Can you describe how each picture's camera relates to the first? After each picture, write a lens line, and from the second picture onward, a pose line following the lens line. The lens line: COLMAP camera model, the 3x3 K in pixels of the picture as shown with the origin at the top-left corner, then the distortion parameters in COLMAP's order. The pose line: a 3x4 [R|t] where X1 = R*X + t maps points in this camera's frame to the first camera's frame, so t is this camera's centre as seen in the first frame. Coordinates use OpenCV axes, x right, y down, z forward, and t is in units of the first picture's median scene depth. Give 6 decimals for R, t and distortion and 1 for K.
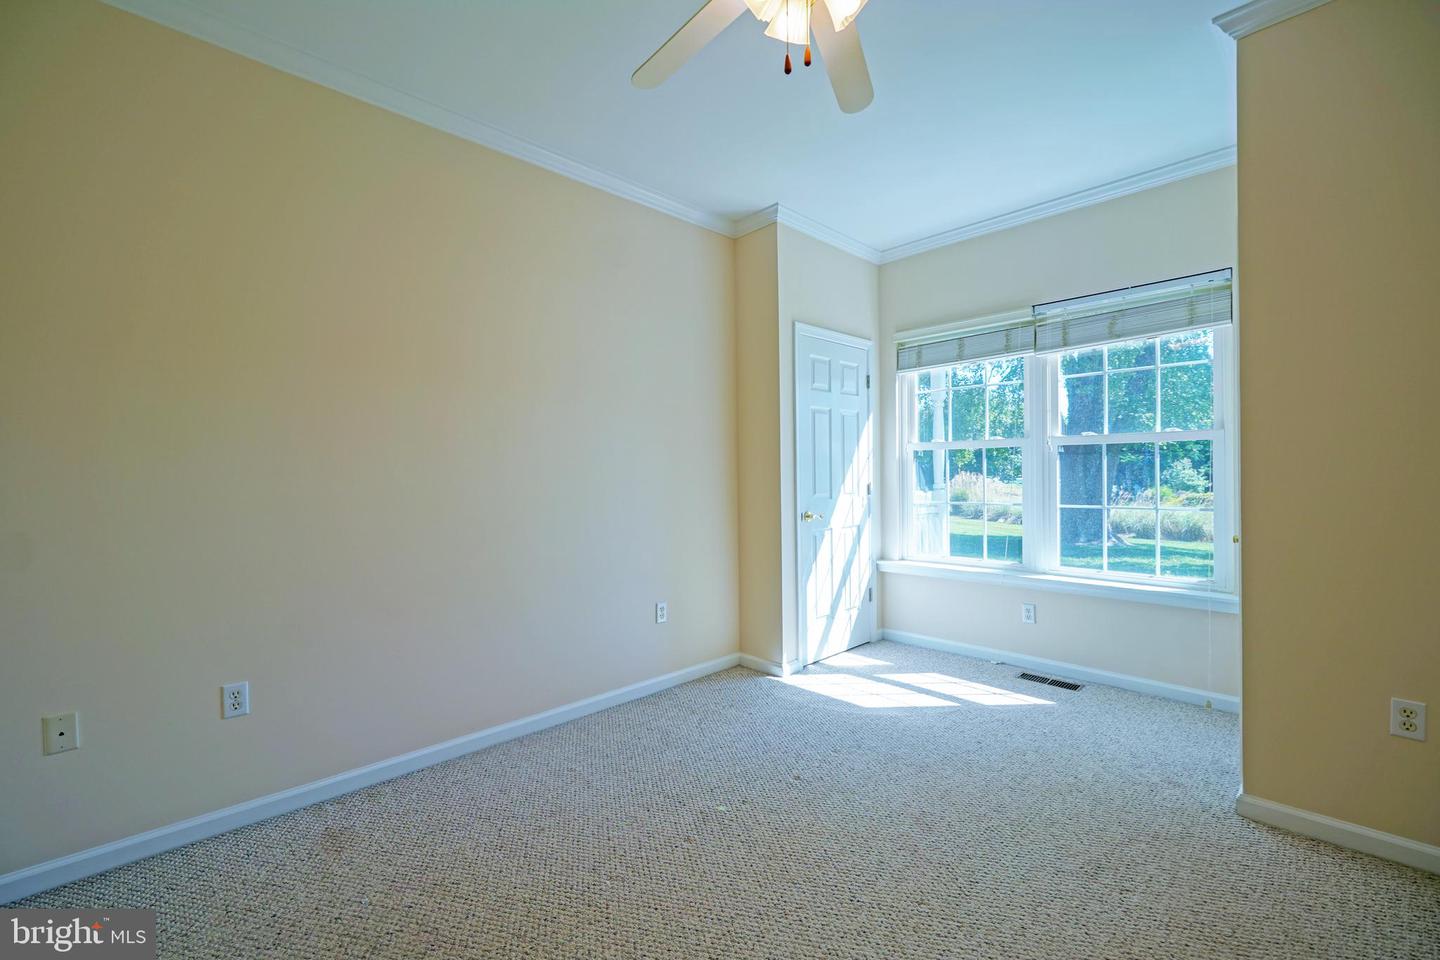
lens RADIAL K [[608.2, 0, 709.1], [0, 608.2, 472.9], [0, 0, 1]] dist [-0.008234, 0.004810]
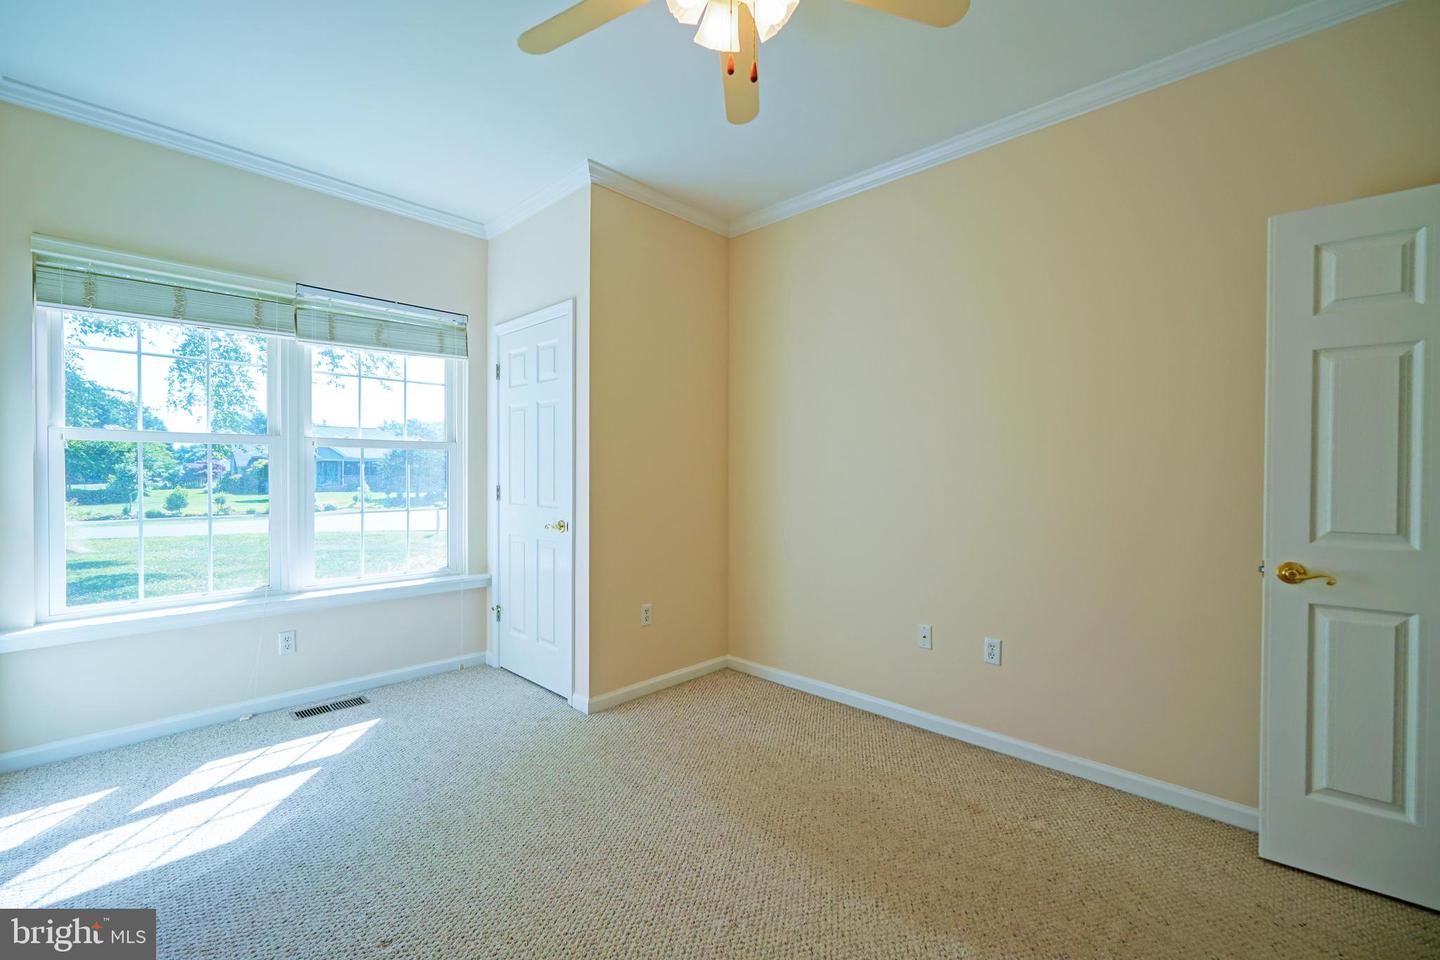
lens RADIAL K [[608.2, 0, 710.0], [0, 608.2, 477.5], [0, 0, 1]] dist [-0.008234, 0.004810]
pose [[-0.030347, -0.002152, 0.999537, -0.367840], [-0.007804, 0.999968, 0.001916, -0.006668], [-0.999509, -0.007742, -0.030363, 0.468718]]
